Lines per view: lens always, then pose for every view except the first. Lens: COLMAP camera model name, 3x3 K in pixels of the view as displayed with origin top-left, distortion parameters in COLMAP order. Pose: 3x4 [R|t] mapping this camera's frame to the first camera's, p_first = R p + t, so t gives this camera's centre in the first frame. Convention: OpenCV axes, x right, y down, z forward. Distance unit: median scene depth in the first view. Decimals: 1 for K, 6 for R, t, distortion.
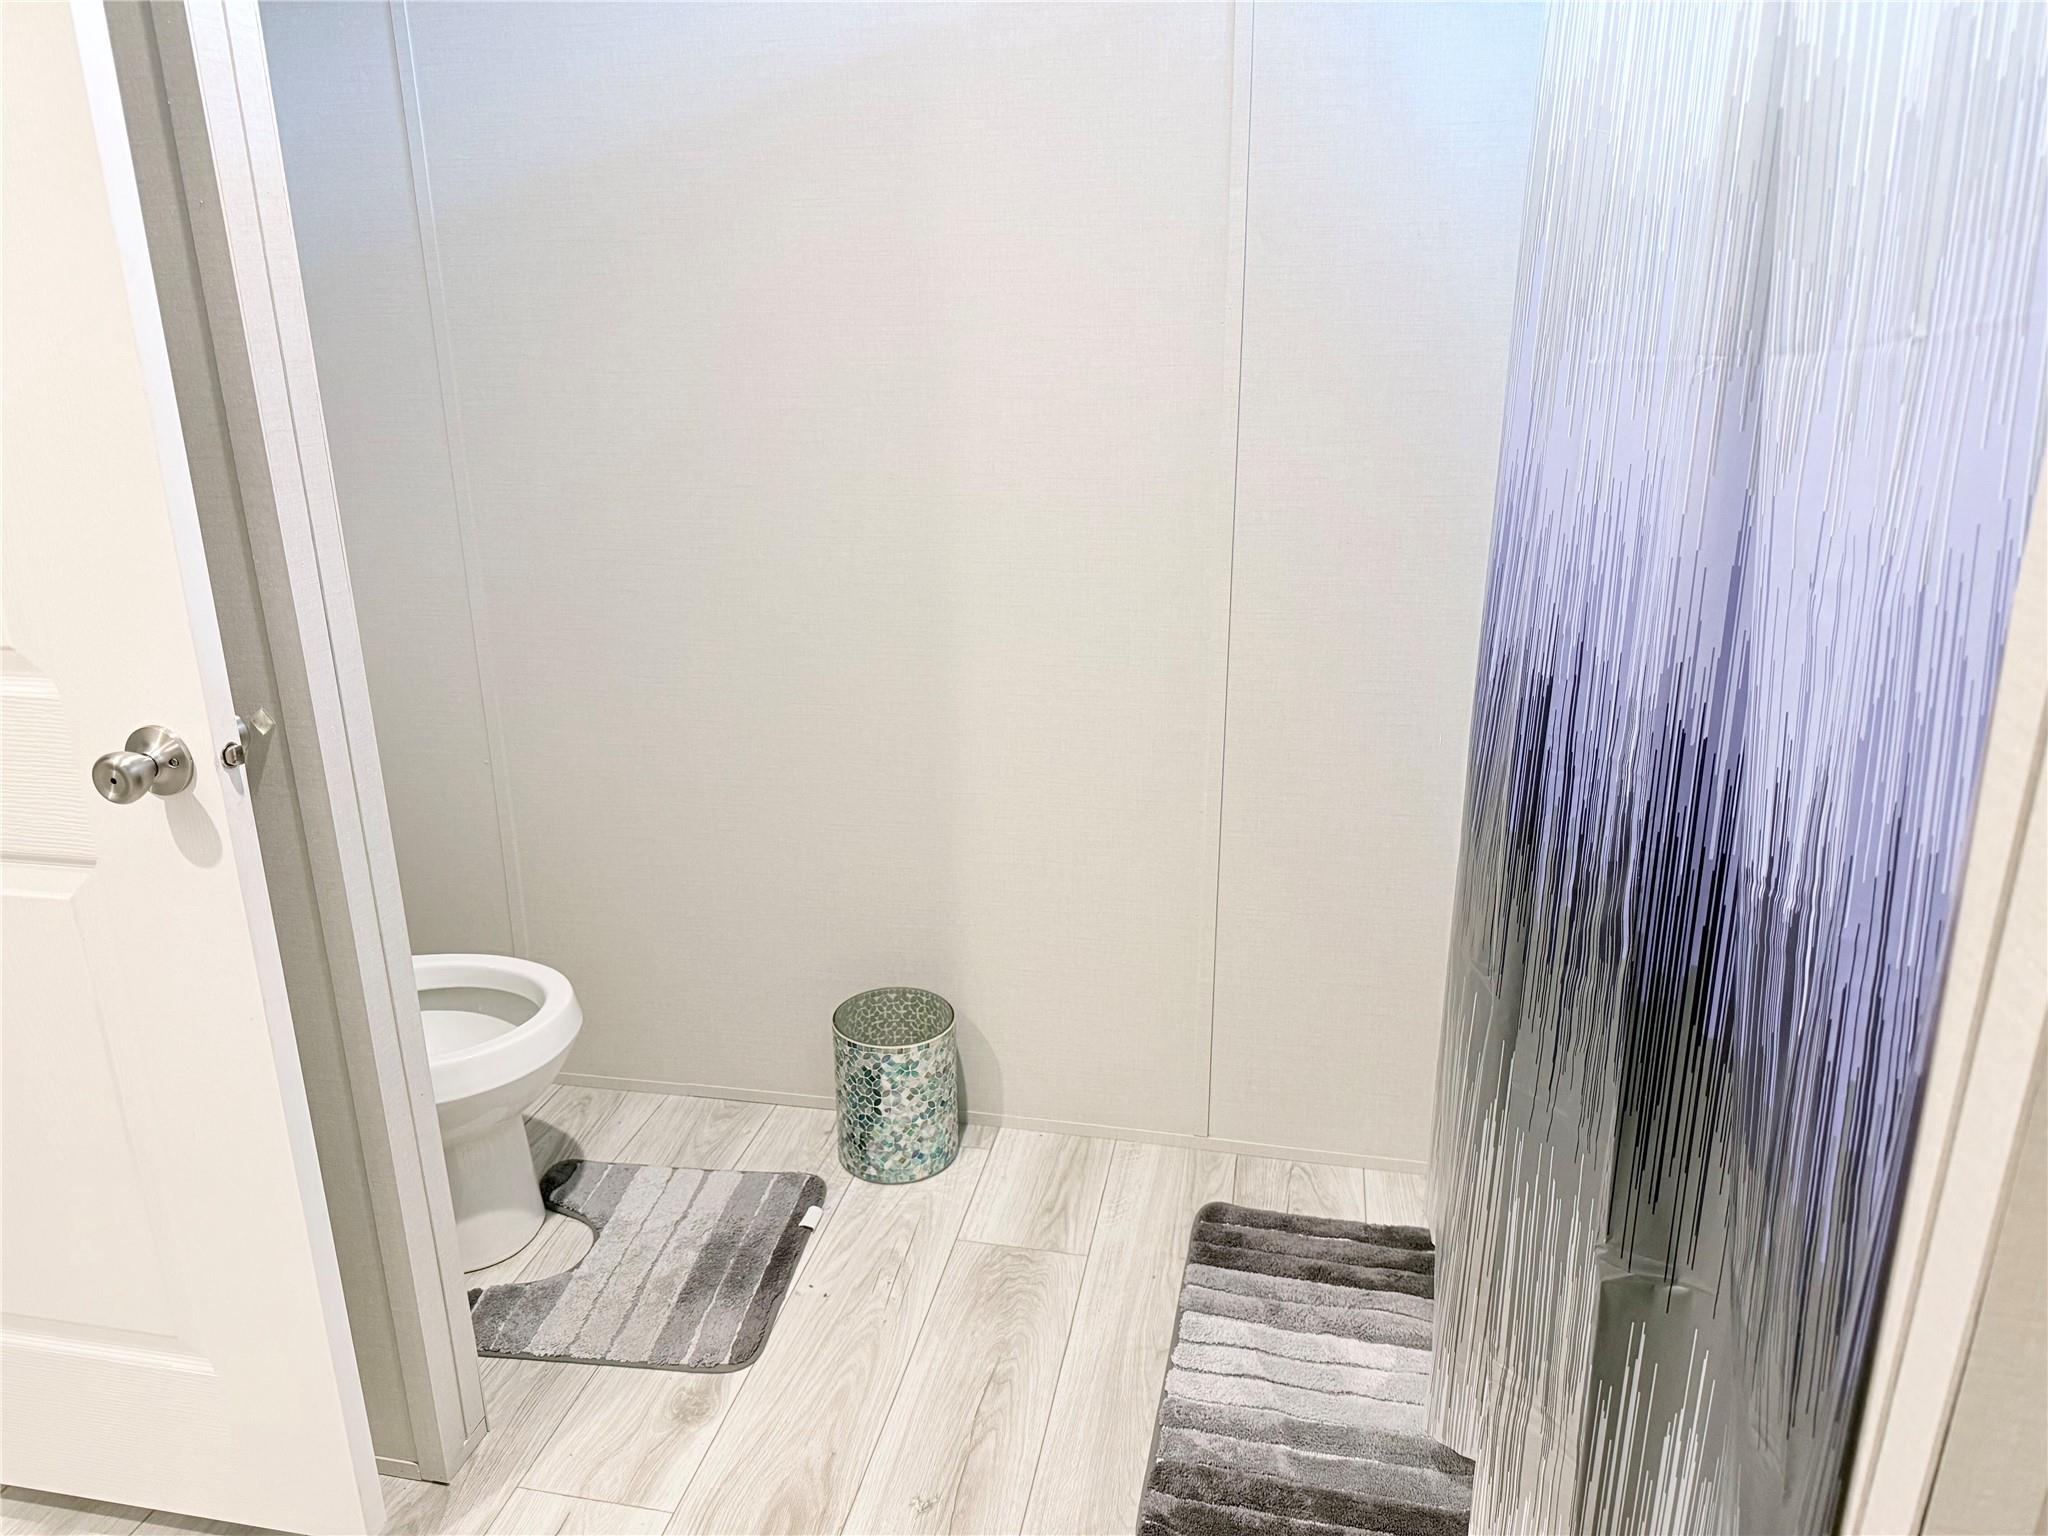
lens RADIAL K [[1462.3, 0, 1007.0], [0, 1462.3, 771.5], [0, 0, 1]] dist [0.087641, -0.107423]
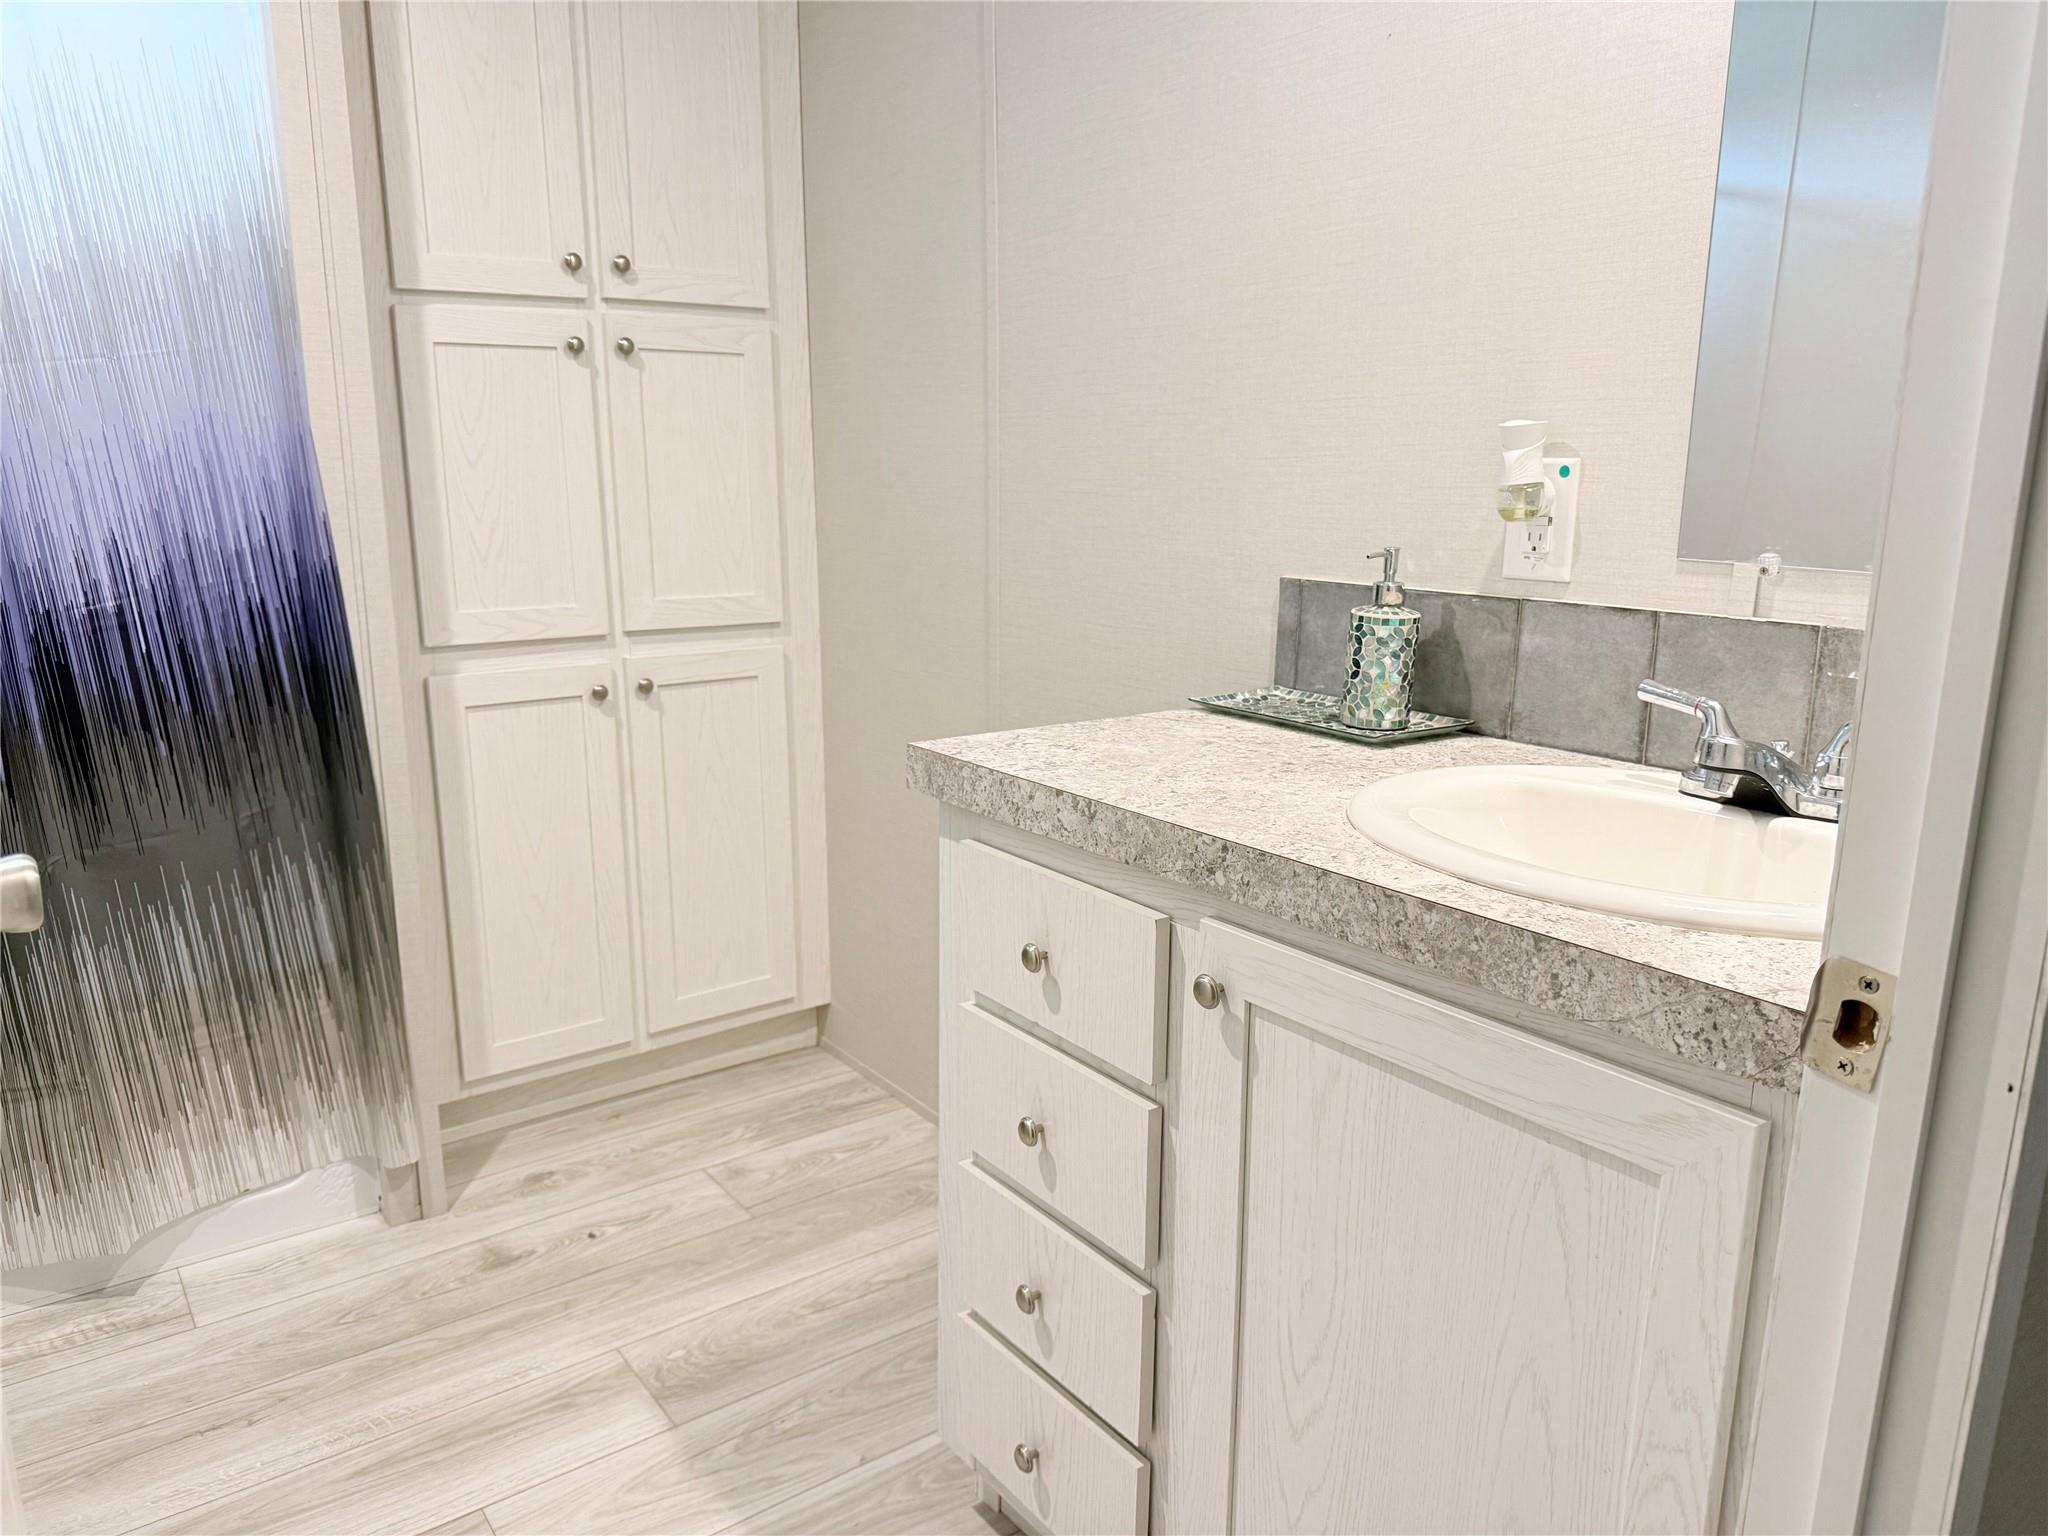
lens RADIAL K [[1462.3, 0, 1007.0], [0, 1462.3, 771.5], [0, 0, 1]] dist [0.087641, -0.107423]
pose [[-0.739280, -0.136174, 0.659486, -2.045779], [0.218401, 0.877917, 0.426103, -0.360460], [-0.636998, 0.459041, -0.619285, 1.664182]]
